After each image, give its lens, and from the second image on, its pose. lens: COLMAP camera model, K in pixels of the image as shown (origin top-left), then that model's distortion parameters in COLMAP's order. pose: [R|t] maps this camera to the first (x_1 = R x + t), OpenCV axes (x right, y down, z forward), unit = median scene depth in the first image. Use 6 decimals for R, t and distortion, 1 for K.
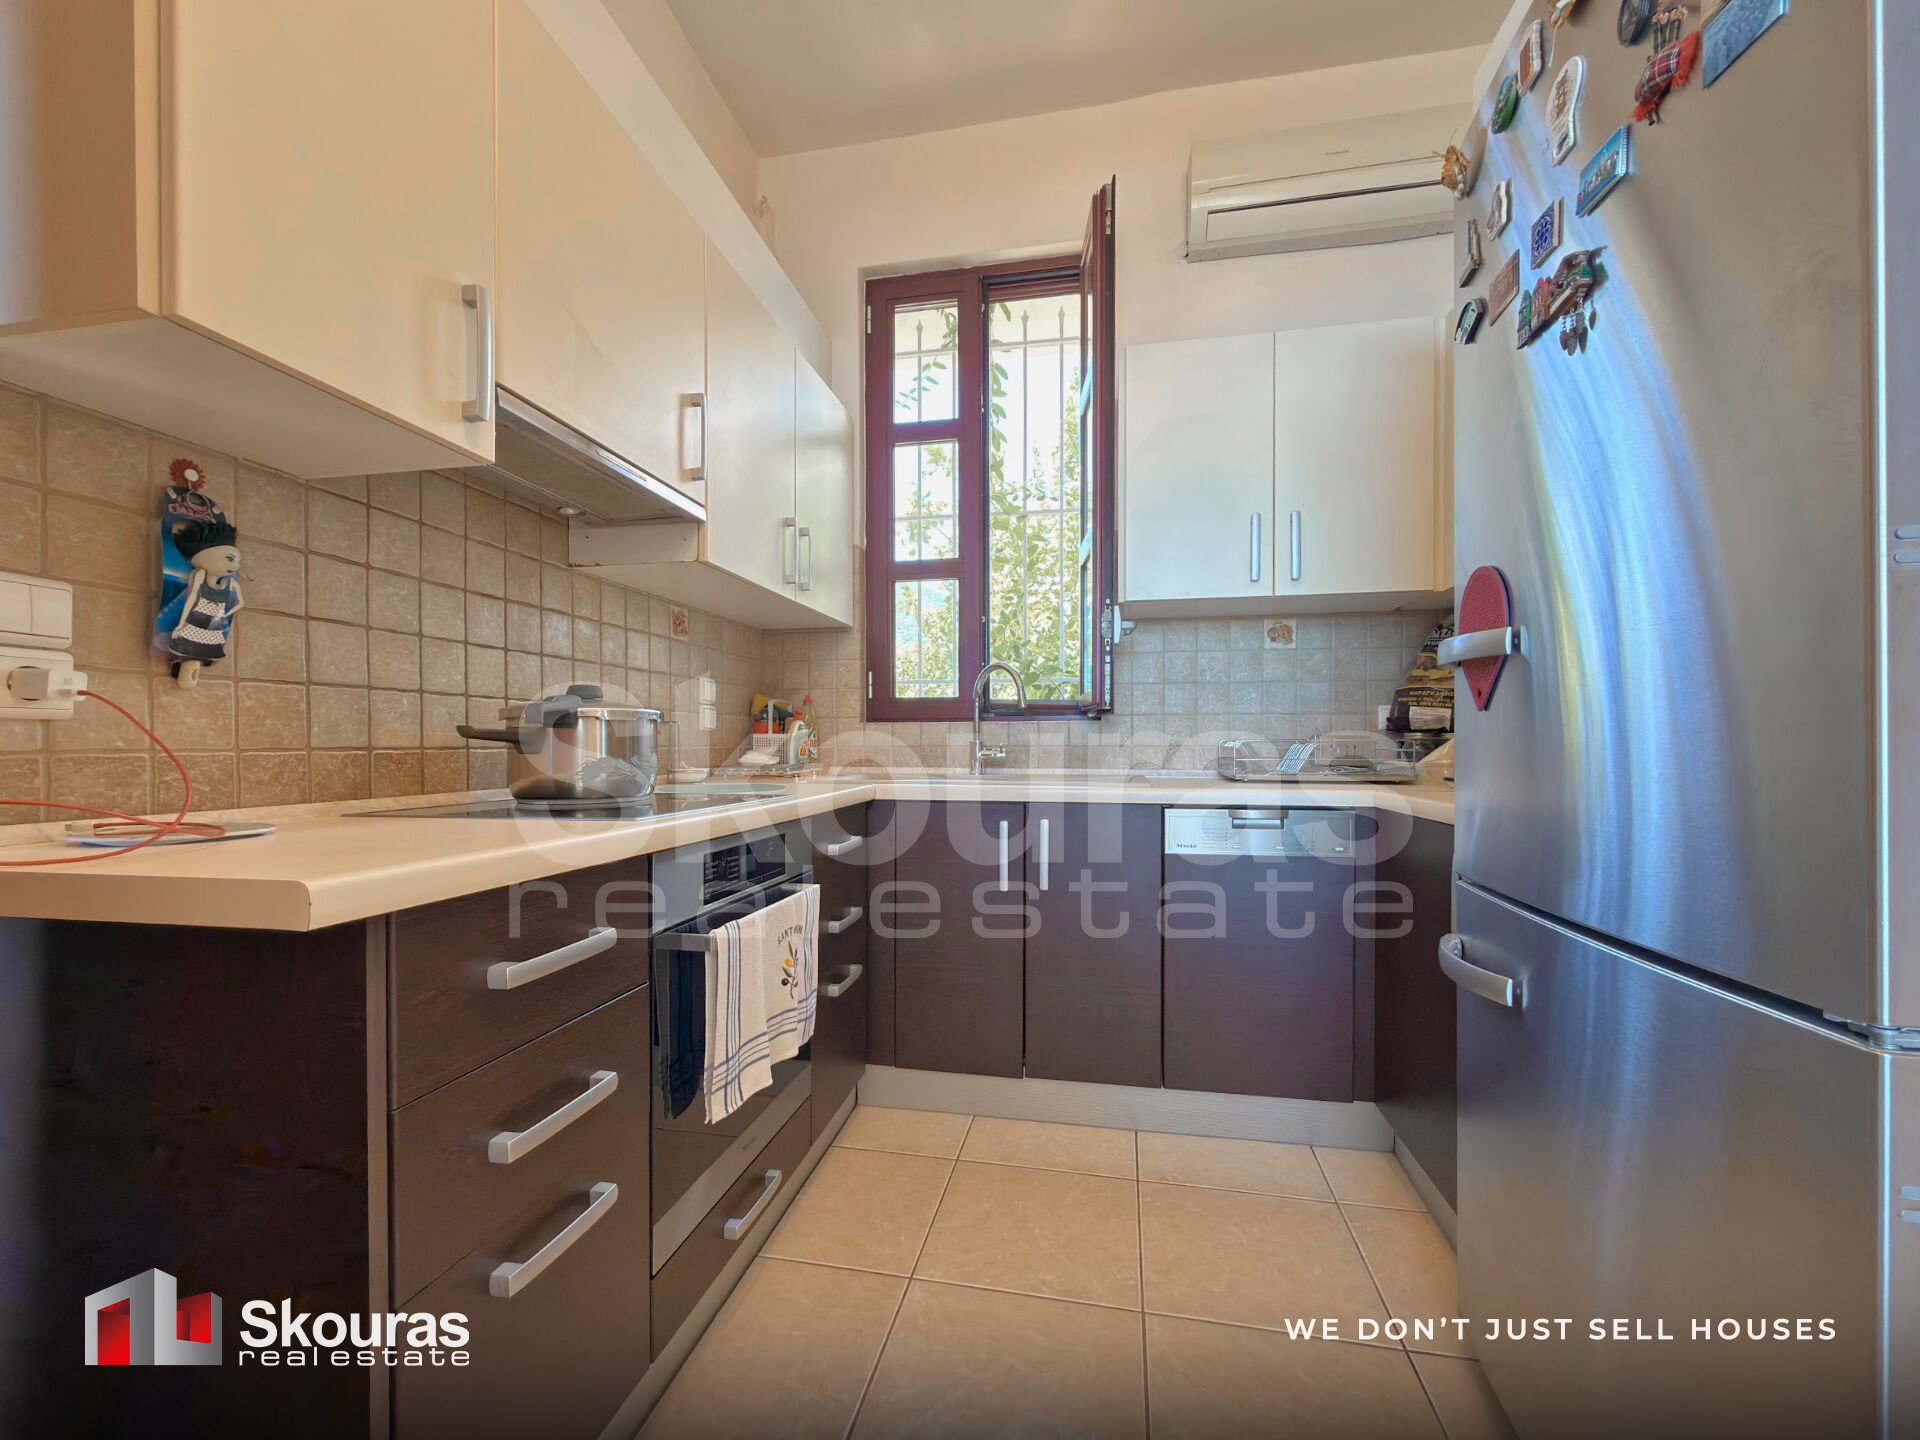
lens RADIAL K [[776.8, 0, 953.3], [0, 776.8, 748.6], [0, 0, 1]] dist [-0.005024, 0.002927]
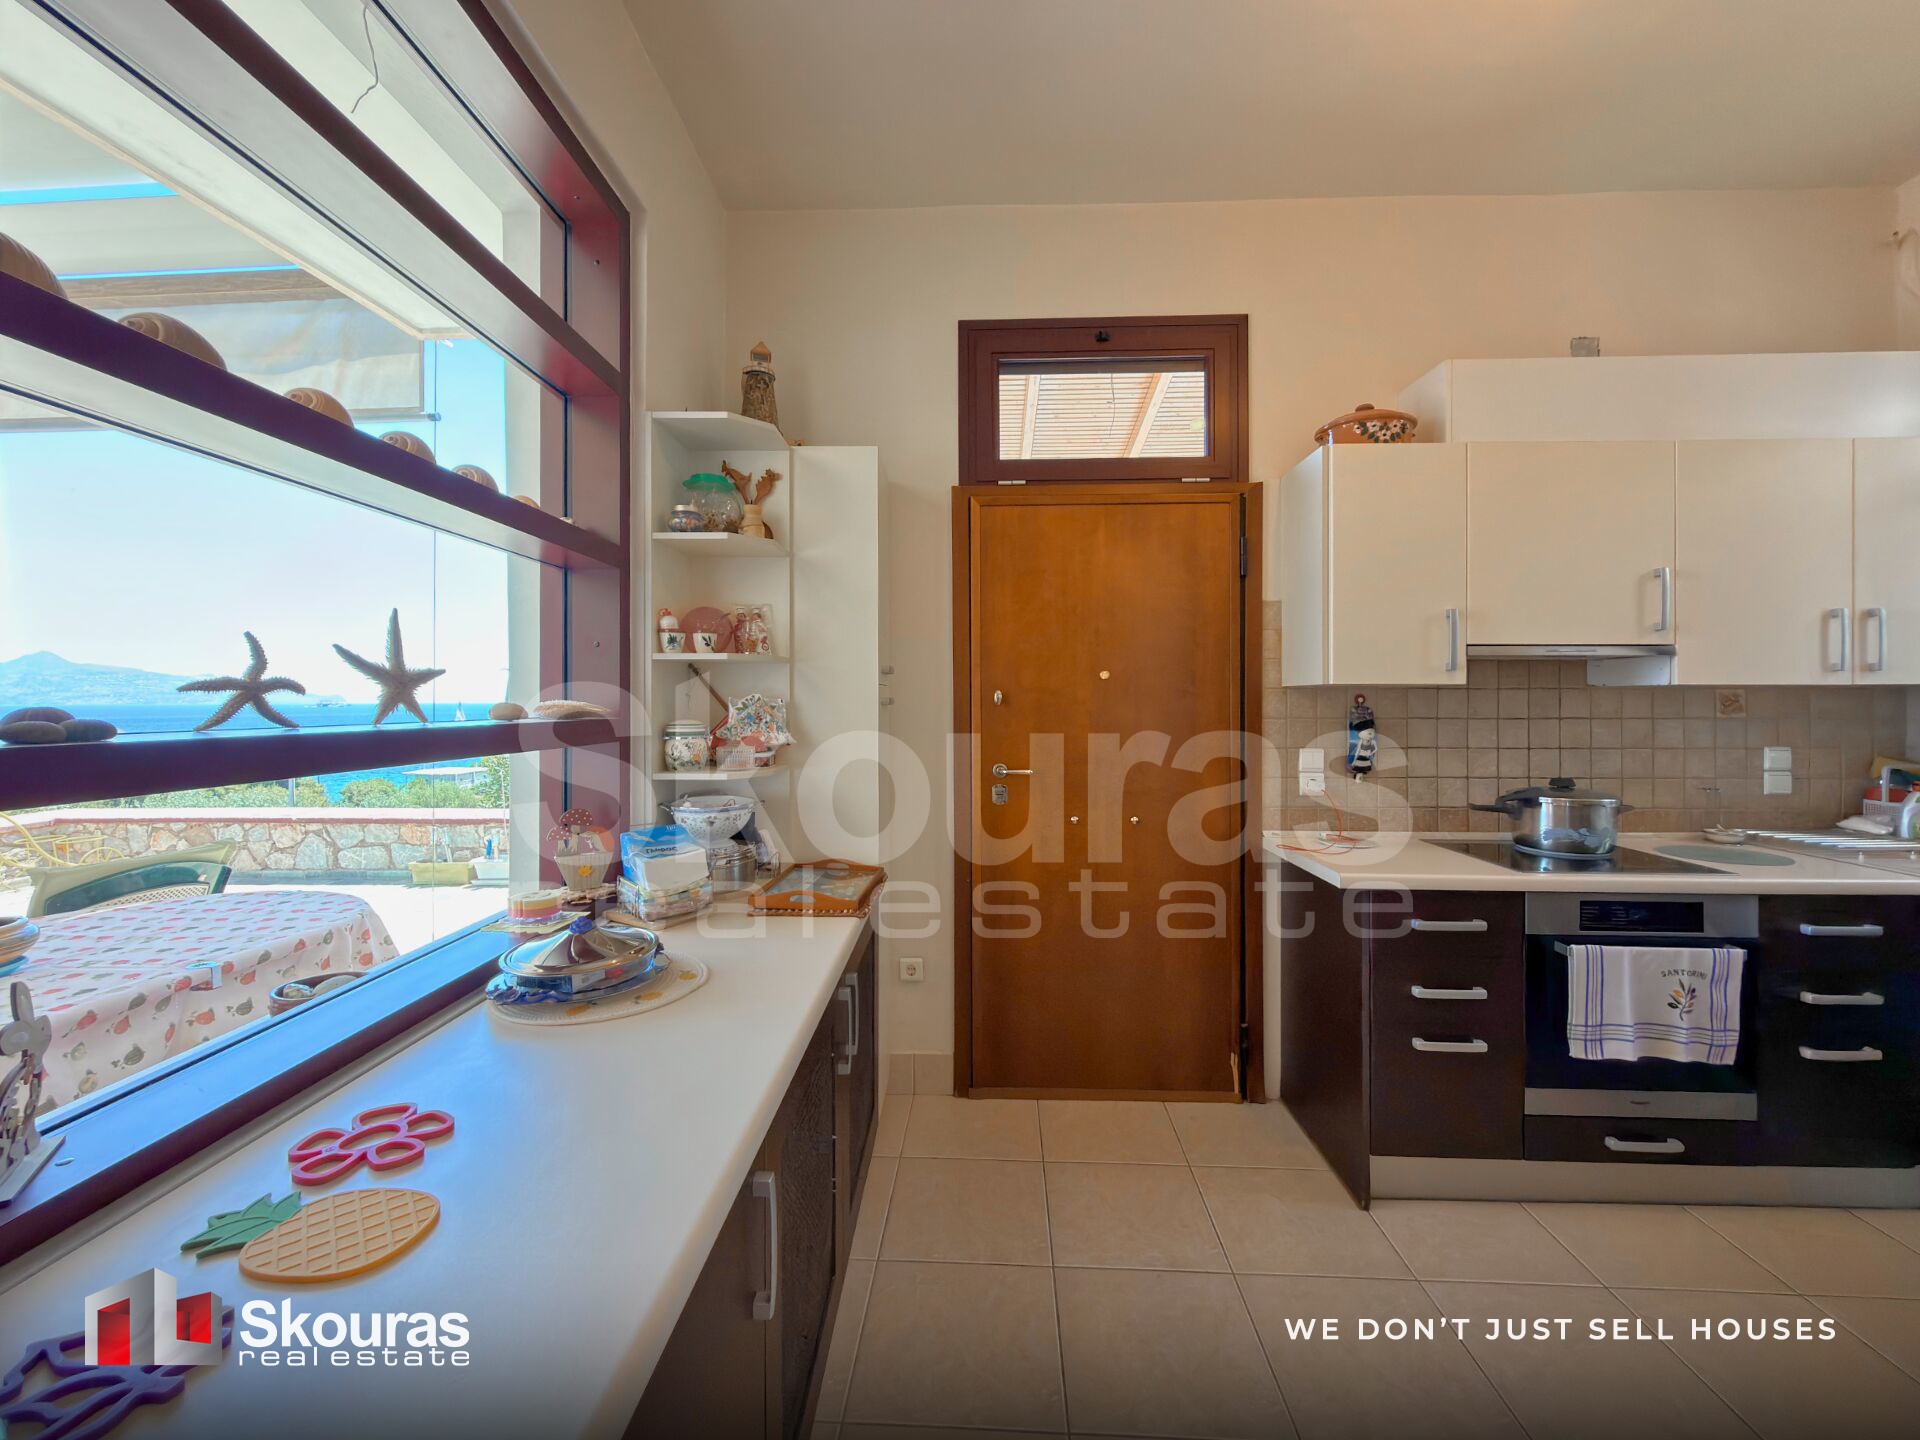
lens RADIAL K [[776.8, 0, 953.4], [0, 776.8, 710.1], [0, 0, 1]] dist [-0.005024, 0.002927]
pose [[0.138961, 0.014408, -0.990193, 1.140823], [-0.002221, 0.999896, 0.014237, -0.294101], [0.990295, 0.000221, 0.138978, -0.574708]]
